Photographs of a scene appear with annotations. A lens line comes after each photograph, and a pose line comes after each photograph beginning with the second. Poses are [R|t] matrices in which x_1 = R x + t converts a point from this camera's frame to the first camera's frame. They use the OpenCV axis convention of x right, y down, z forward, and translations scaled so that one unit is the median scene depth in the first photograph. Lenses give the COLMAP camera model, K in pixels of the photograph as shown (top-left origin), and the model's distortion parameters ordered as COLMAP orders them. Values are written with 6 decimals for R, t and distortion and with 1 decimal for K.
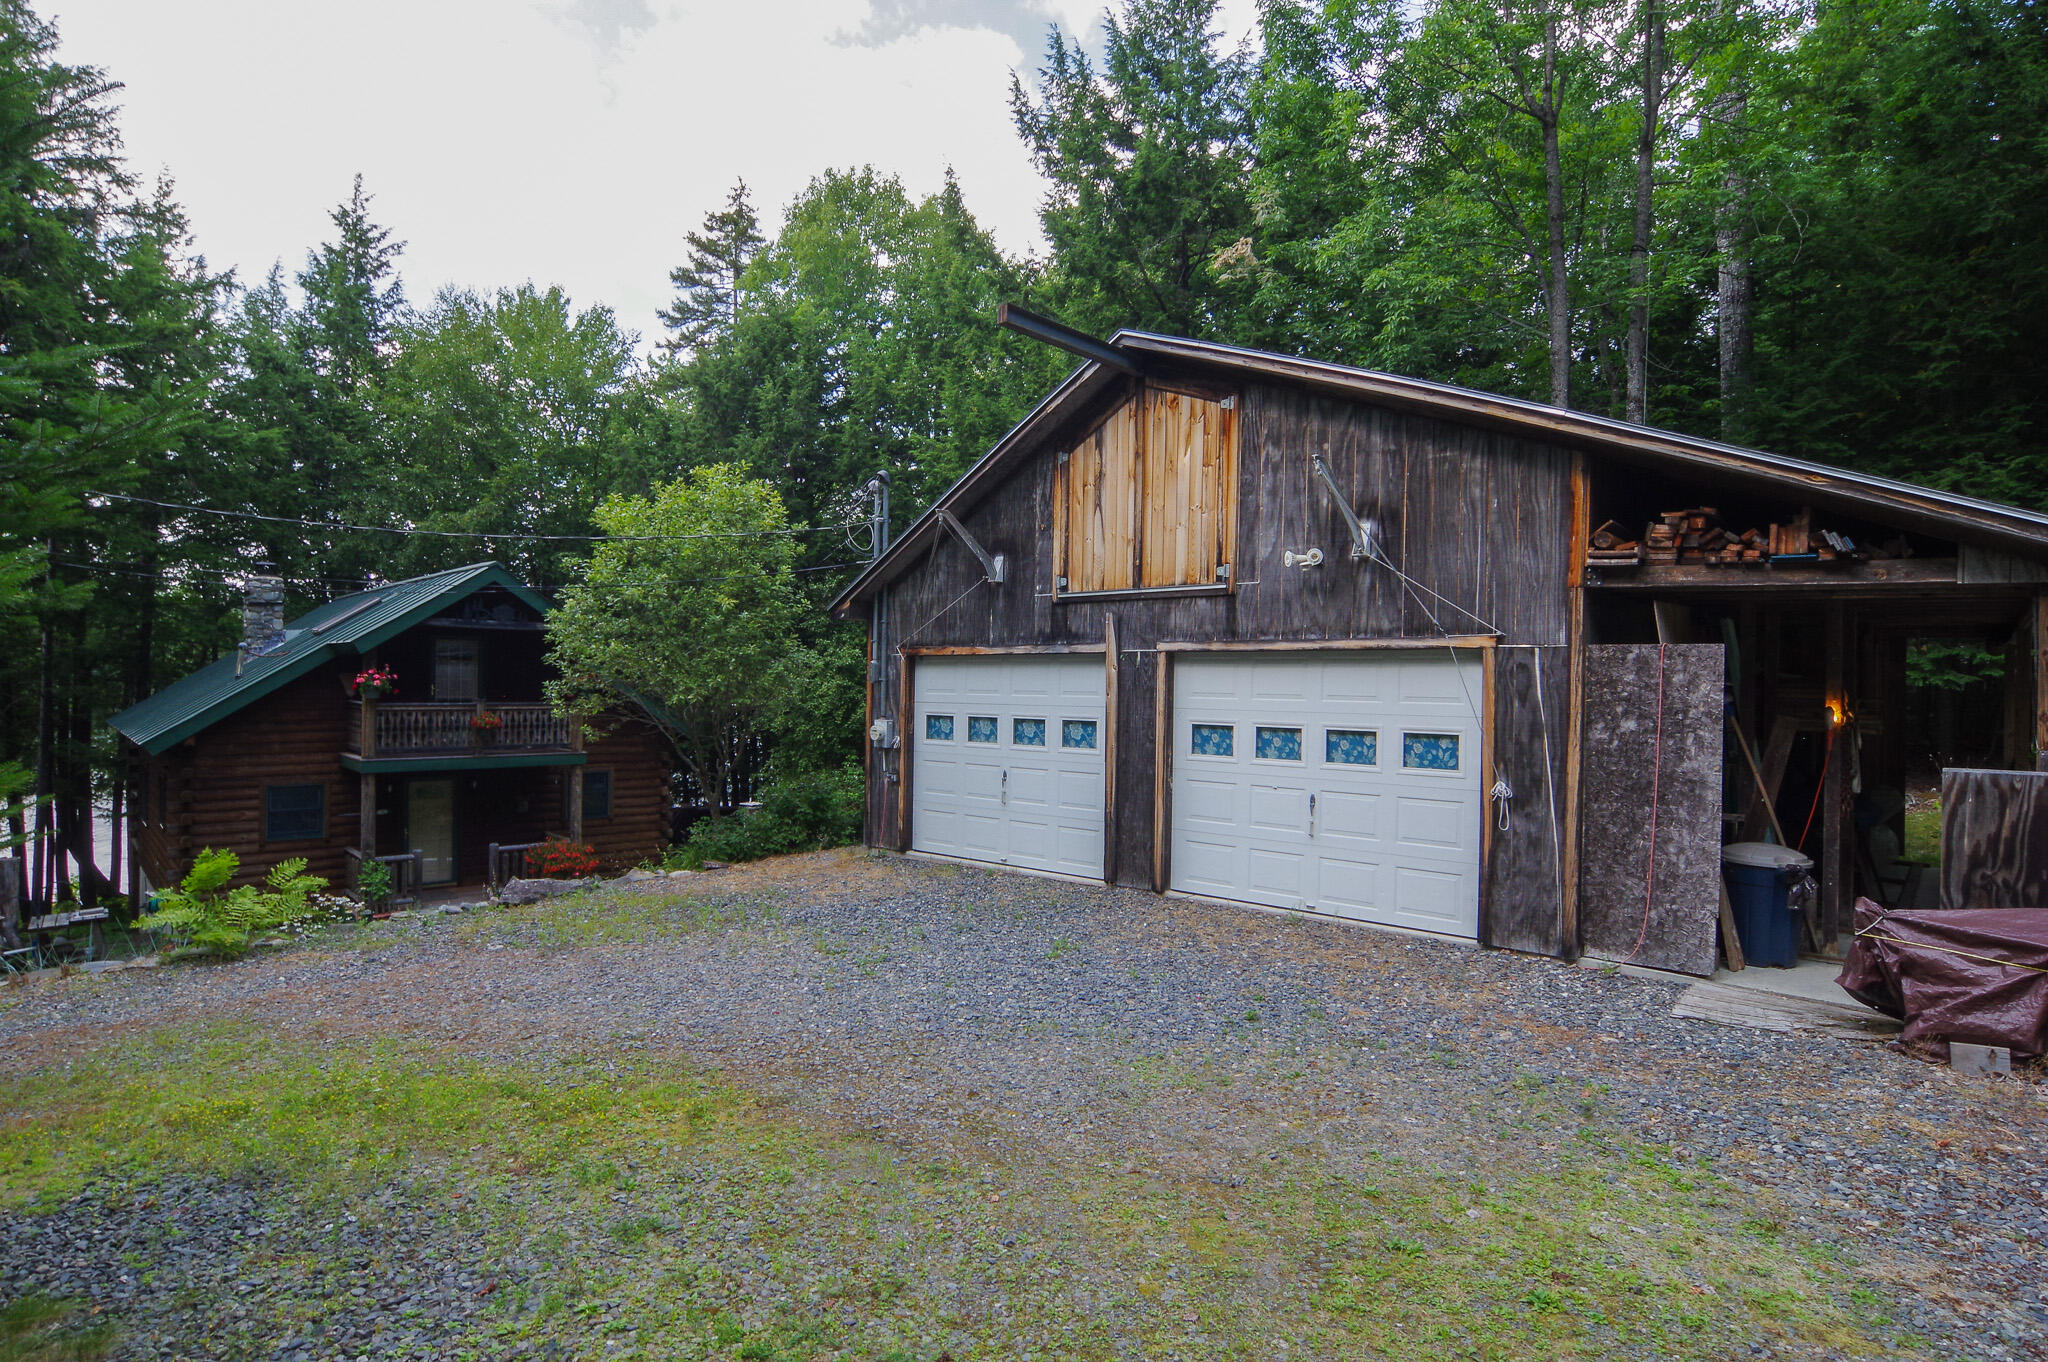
lens RADIAL K [[1101.7, 0, 1024.0], [0, 1101.7, 681.0], [0, 0, 1]] dist [-0.000154, -0.012014]
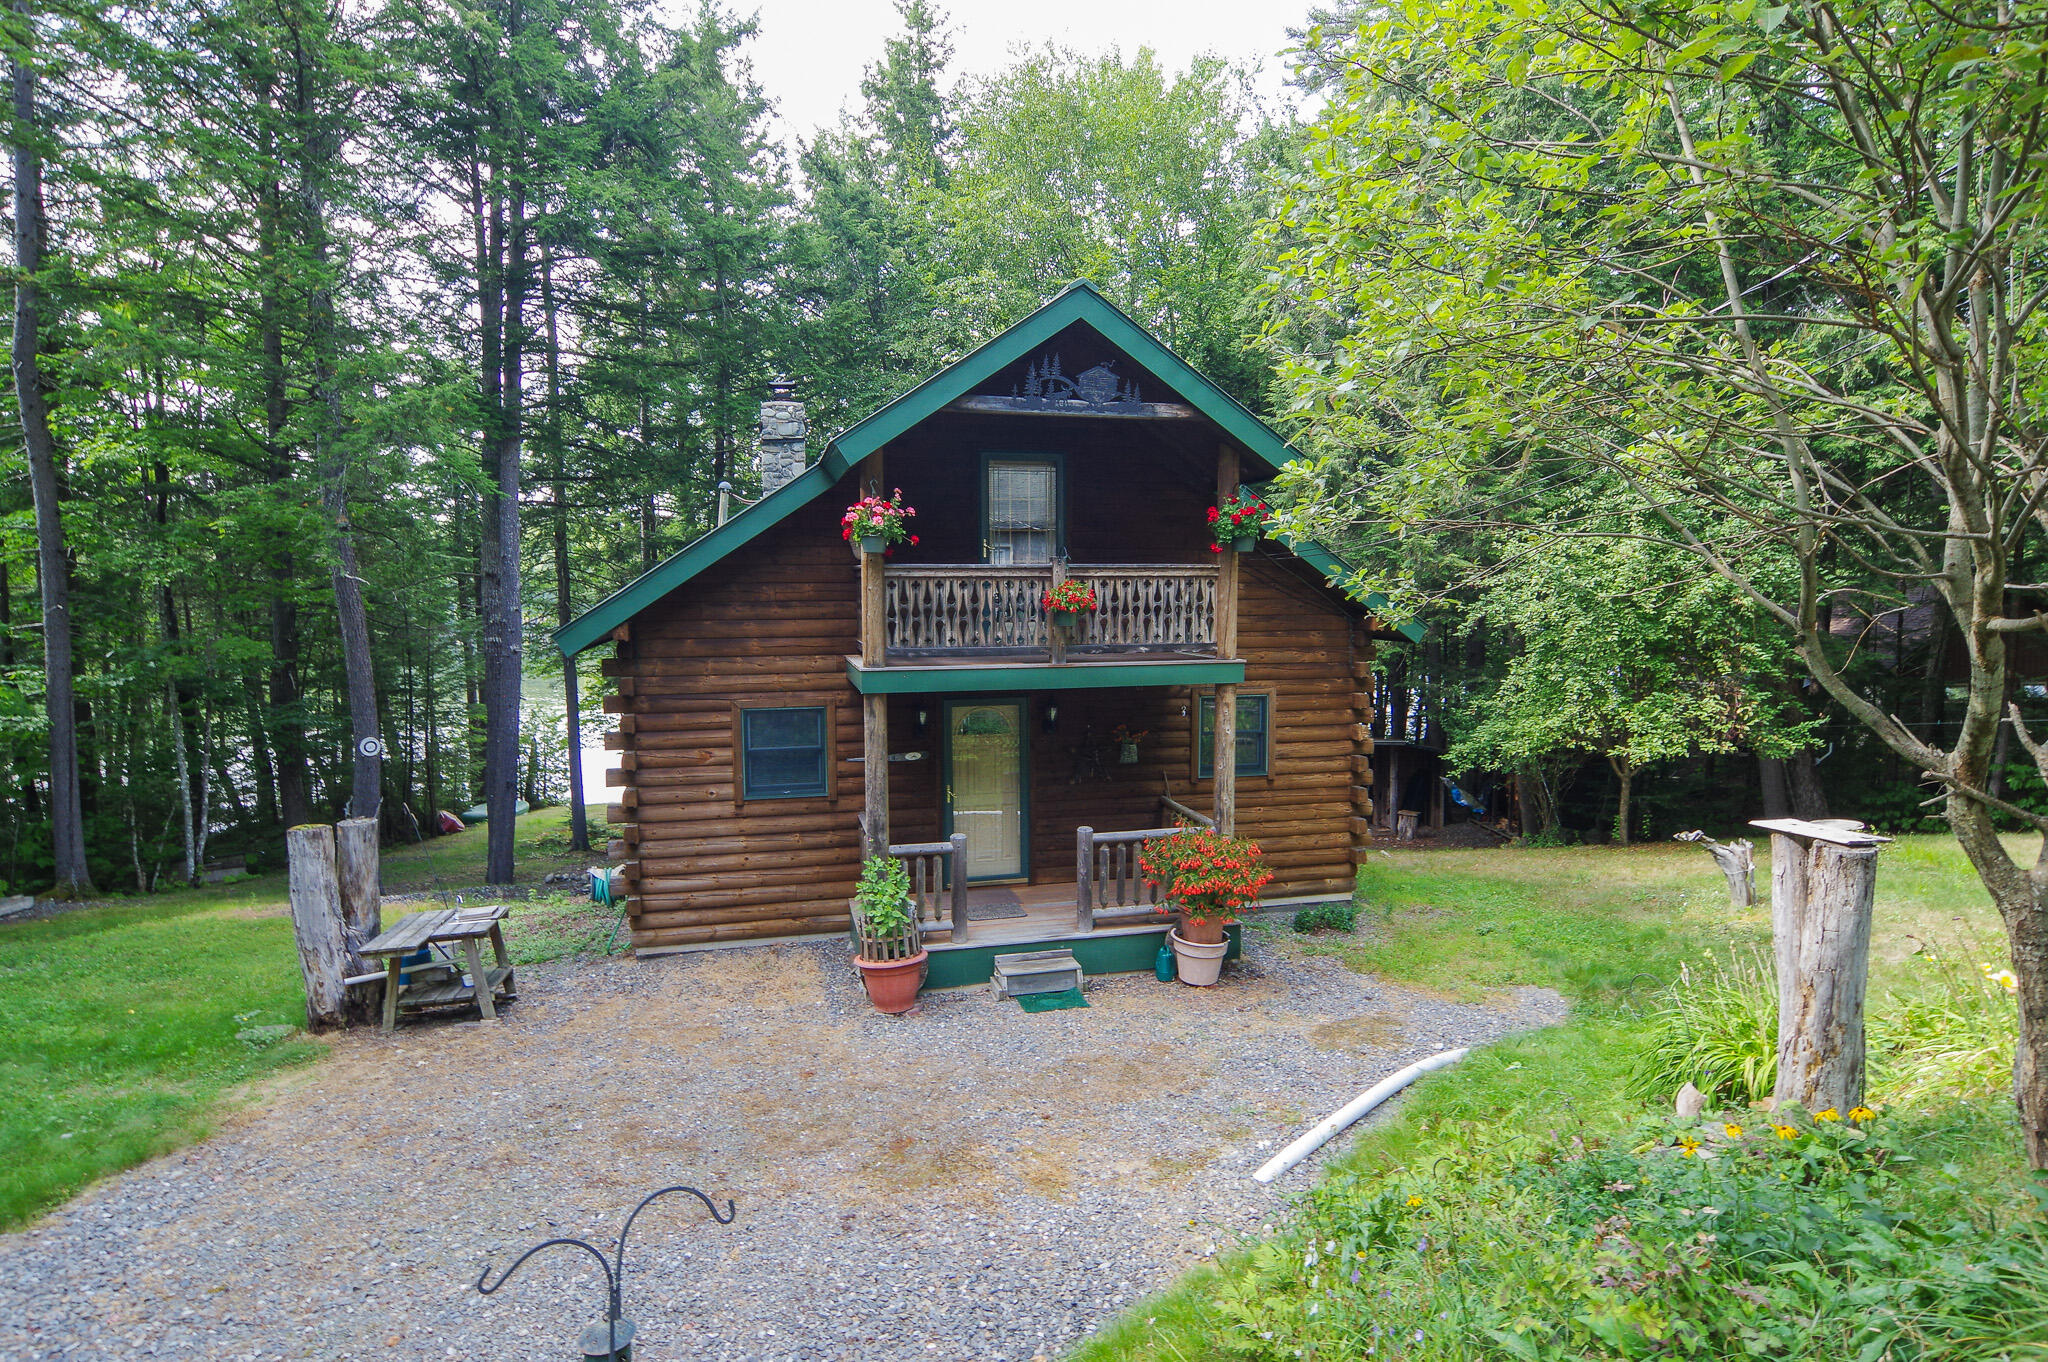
lens RADIAL K [[1105.7, 0, 1022.1], [0, 1105.7, 644.9], [0, 0, 1]] dist [0.000270, -0.012014]
pose [[0.876505, 0.007569, -0.481334, -0.247879], [0.015180, 0.998945, 0.043350, 0.034563], [0.481154, -0.045303, 0.875465, 0.513976]]
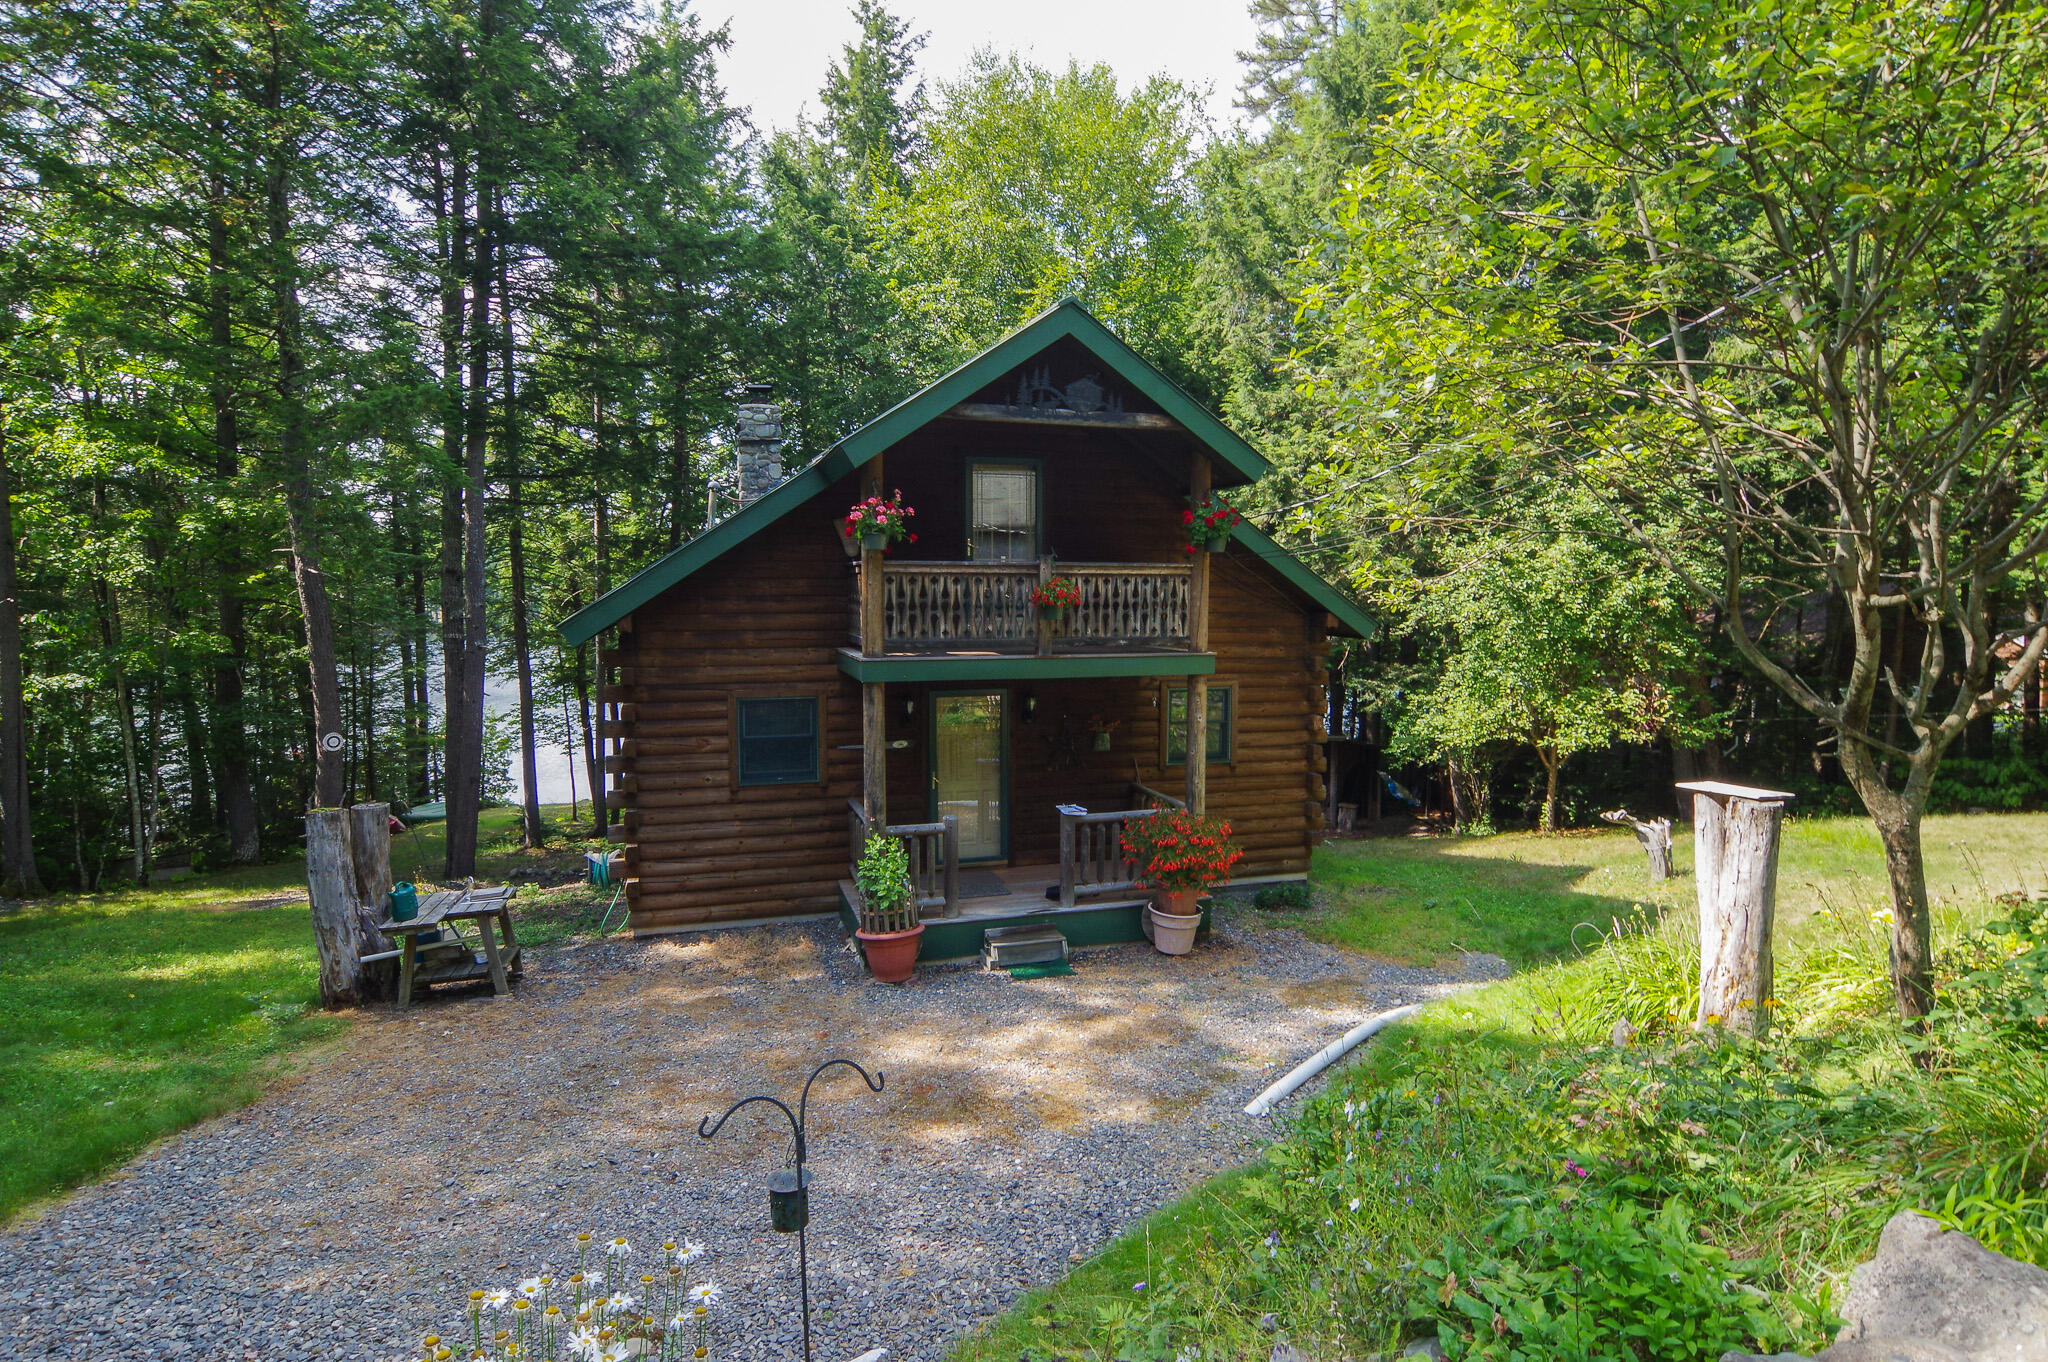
lens RADIAL K [[1105.7, 0, 1022.1], [0, 1105.7, 644.9], [0, 0, 1]] dist [0.000270, -0.012014]
pose [[0.903812, 0.009089, -0.427833, -0.255953], [0.009353, 0.999116, 0.040985, 0.038129], [0.427827, -0.041044, 0.902928, 0.470908]]
